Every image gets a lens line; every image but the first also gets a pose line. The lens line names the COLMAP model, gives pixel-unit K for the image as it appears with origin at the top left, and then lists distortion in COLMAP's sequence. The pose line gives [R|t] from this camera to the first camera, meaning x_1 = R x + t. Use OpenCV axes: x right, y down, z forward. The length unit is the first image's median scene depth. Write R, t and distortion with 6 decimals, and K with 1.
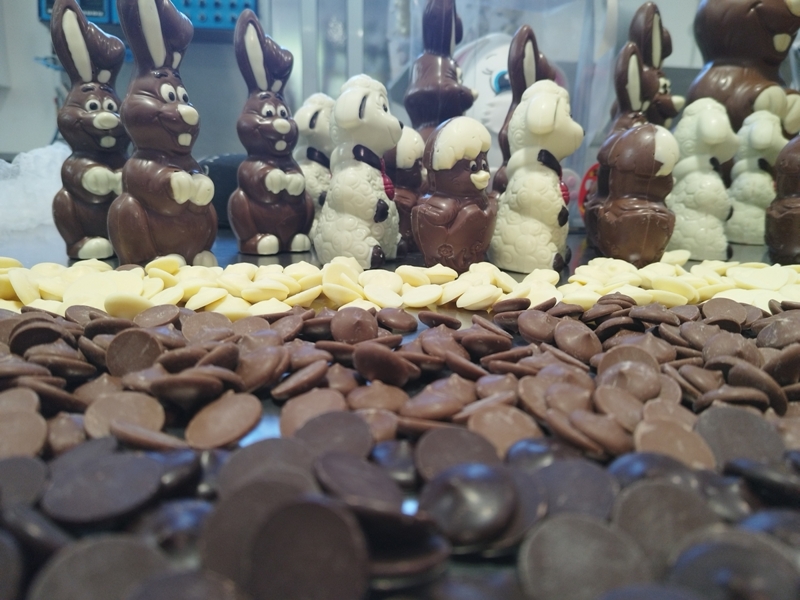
lens RADIAL K [[613.1, 0, 404.4], [0, 613.1, 302.6], [0, 0, 1]] dist [0.025287, -0.027569]
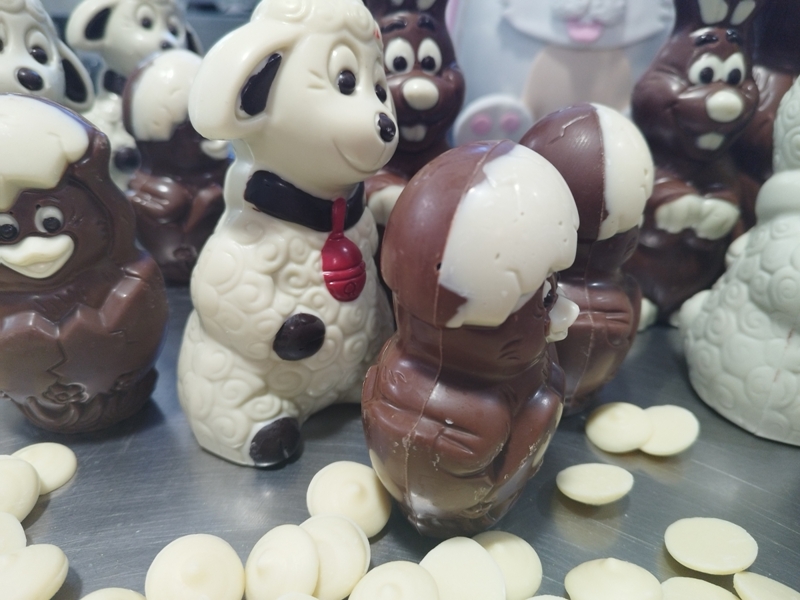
lens RADIAL K [[613.1, 0, 398.9], [0, 613.1, 297.3], [0, 0, 1]] dist [0.025287, -0.027569]
pose [[0.912026, 0.242026, -0.331107, 0.372241], [-0.149840, 0.948139, 0.280321, -0.725048], [0.381780, -0.206047, 0.900993, 1.553408]]
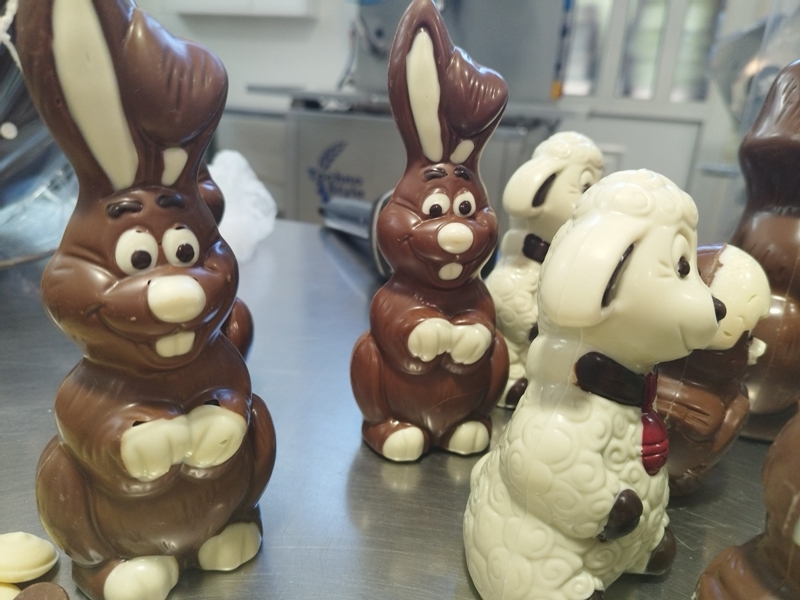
lens RADIAL K [[613.1, 0, 401.3], [0, 613.1, 304.6], [0, 0, 1]] dist [0.025287, -0.027569]
pose [[0.895182, 0.189810, -0.403263, -0.071250], [-0.141754, 0.979053, 0.146153, -0.782005], [0.422557, -0.073670, 0.903337, 1.365955]]
